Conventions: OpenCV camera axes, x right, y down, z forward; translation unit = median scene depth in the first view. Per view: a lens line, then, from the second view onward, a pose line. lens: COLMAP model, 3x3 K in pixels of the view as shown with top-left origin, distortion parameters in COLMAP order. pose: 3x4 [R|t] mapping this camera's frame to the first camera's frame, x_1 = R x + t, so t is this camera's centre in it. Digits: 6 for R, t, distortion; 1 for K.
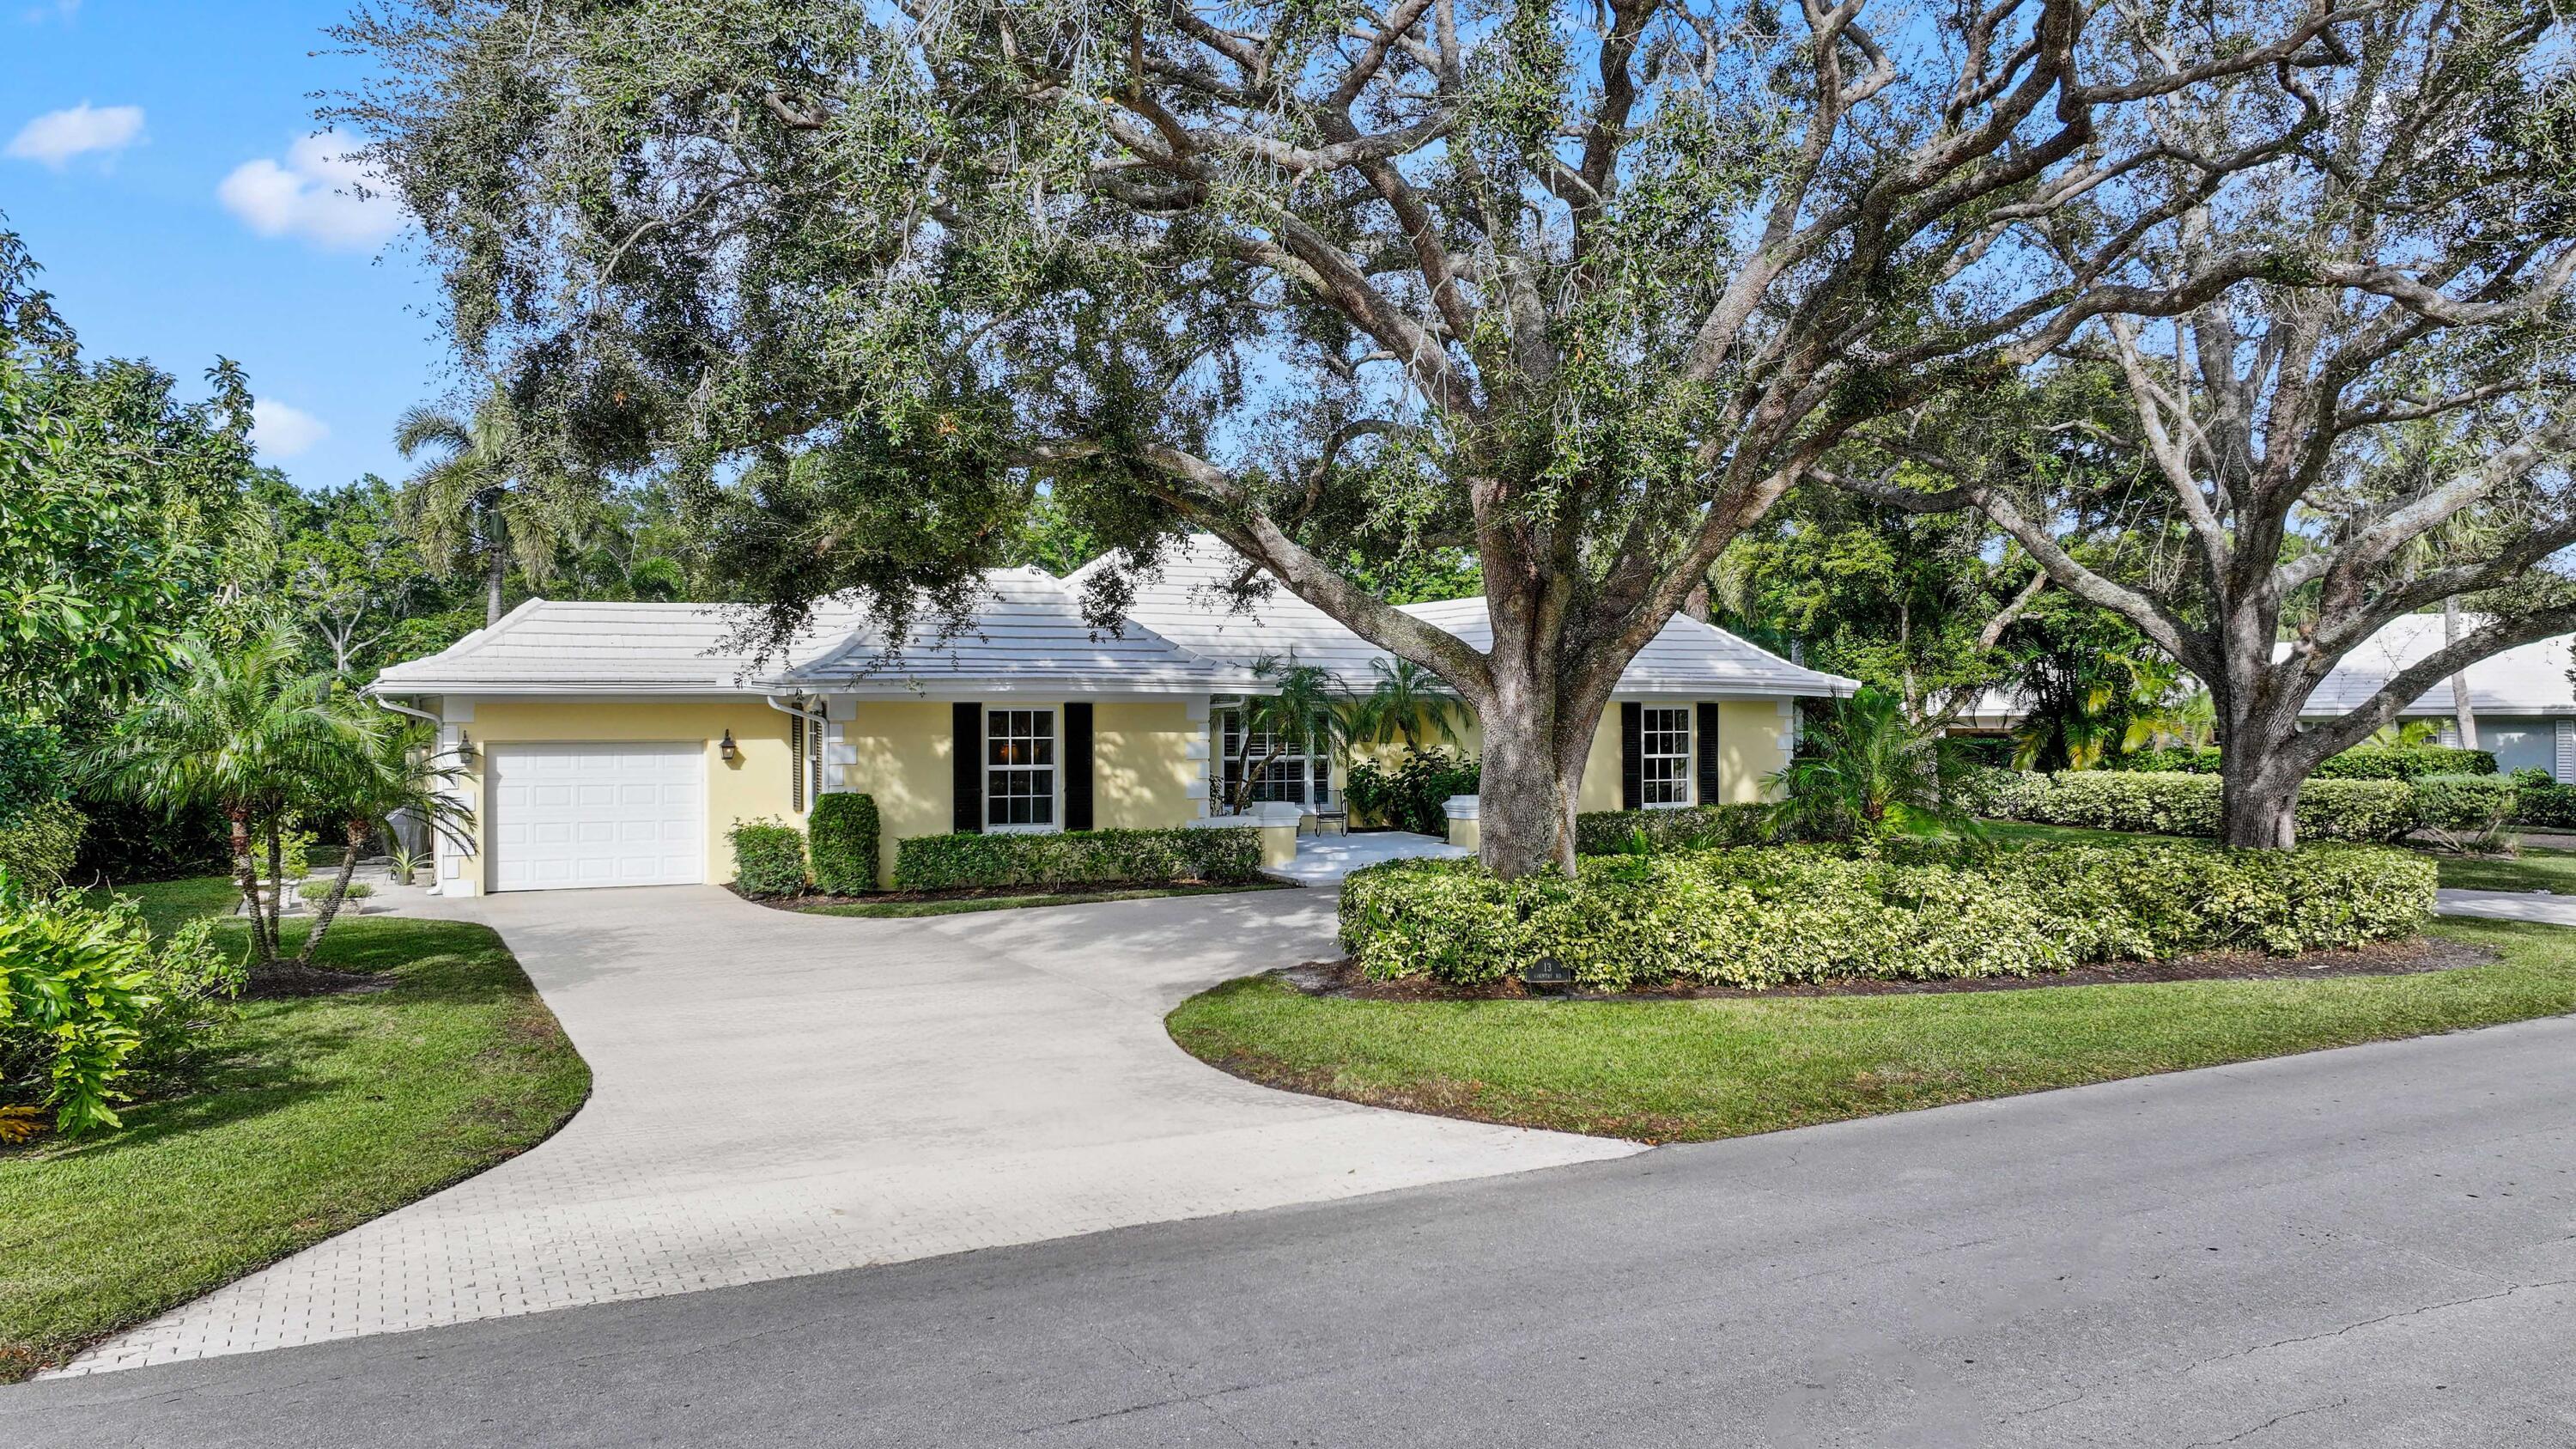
lens RADIAL K [[1798.5, 0, 1278.5], [0, 1798.5, 723.0], [0, 0, 1]] dist [-0.008880, -0.002104]
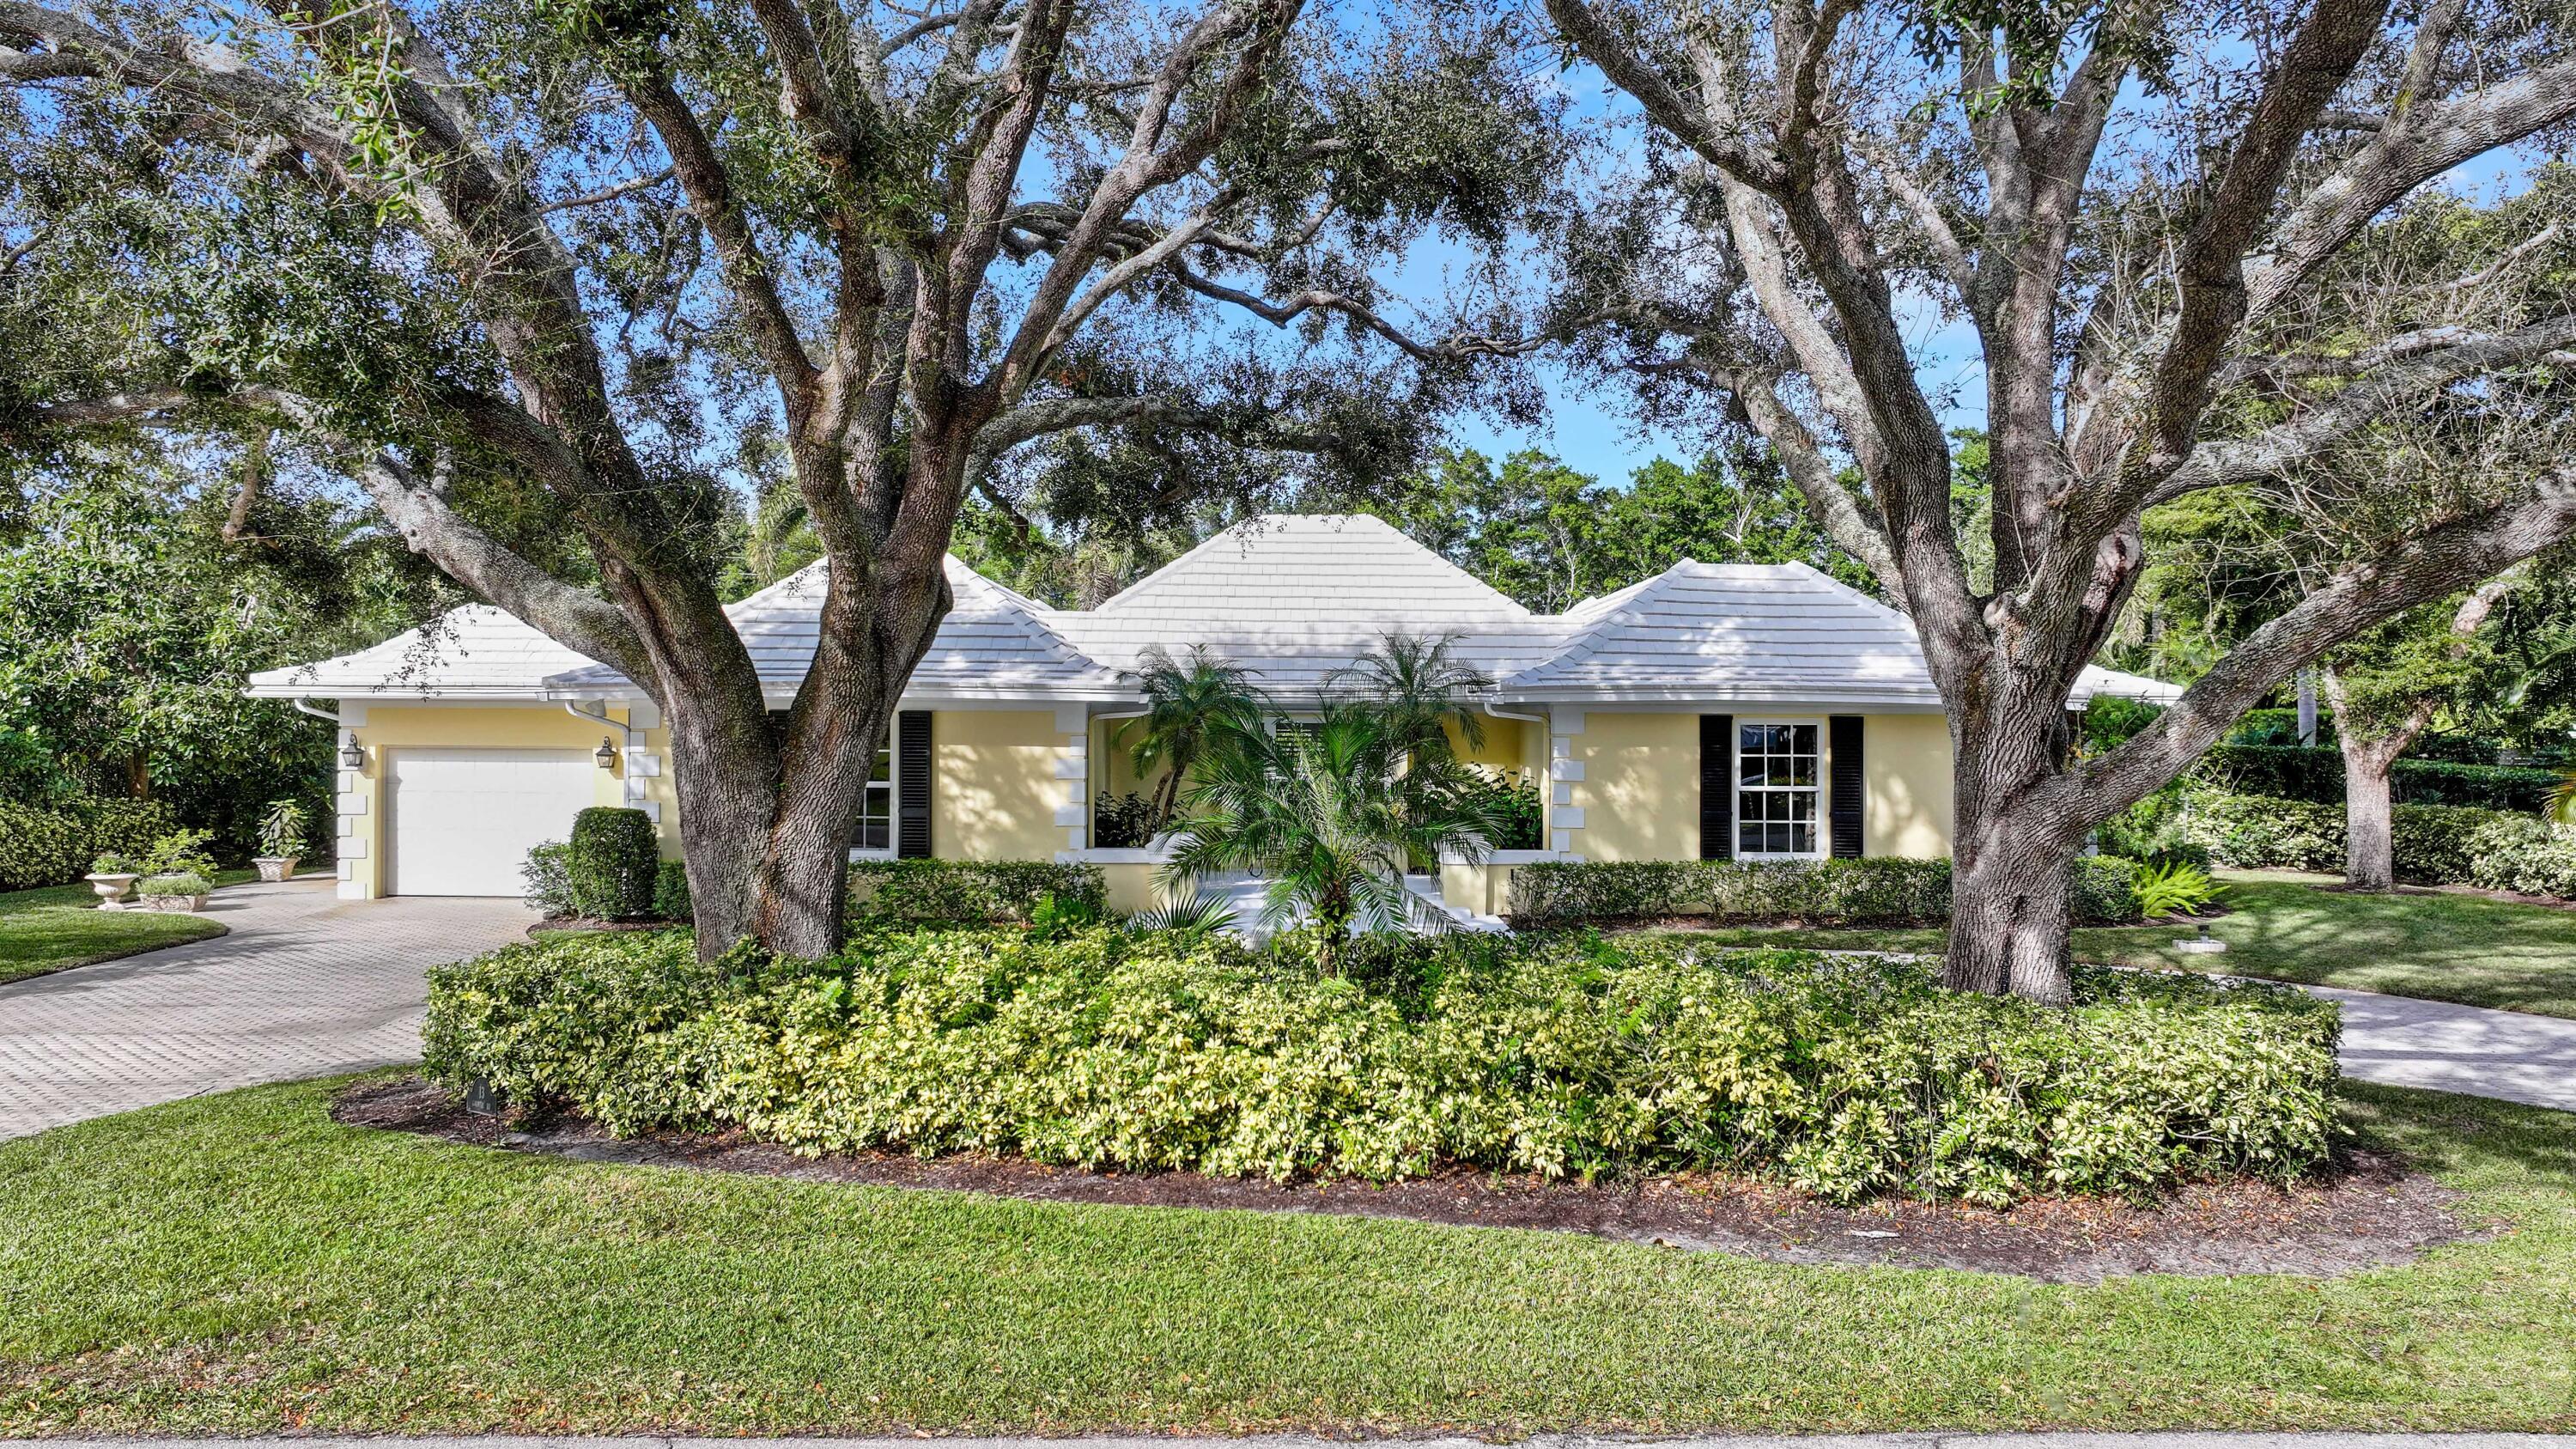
lens RADIAL K [[1798.5, 0, 1291.3], [0, 1798.5, 720.0], [0, 0, 1]] dist [-0.008880, -0.002104]
pose [[0.899990, 0.007737, -0.435841, 0.419509], [-0.010634, 0.999935, -0.004207, -0.005052], [0.435780, 0.008421, 0.900014, 0.297019]]
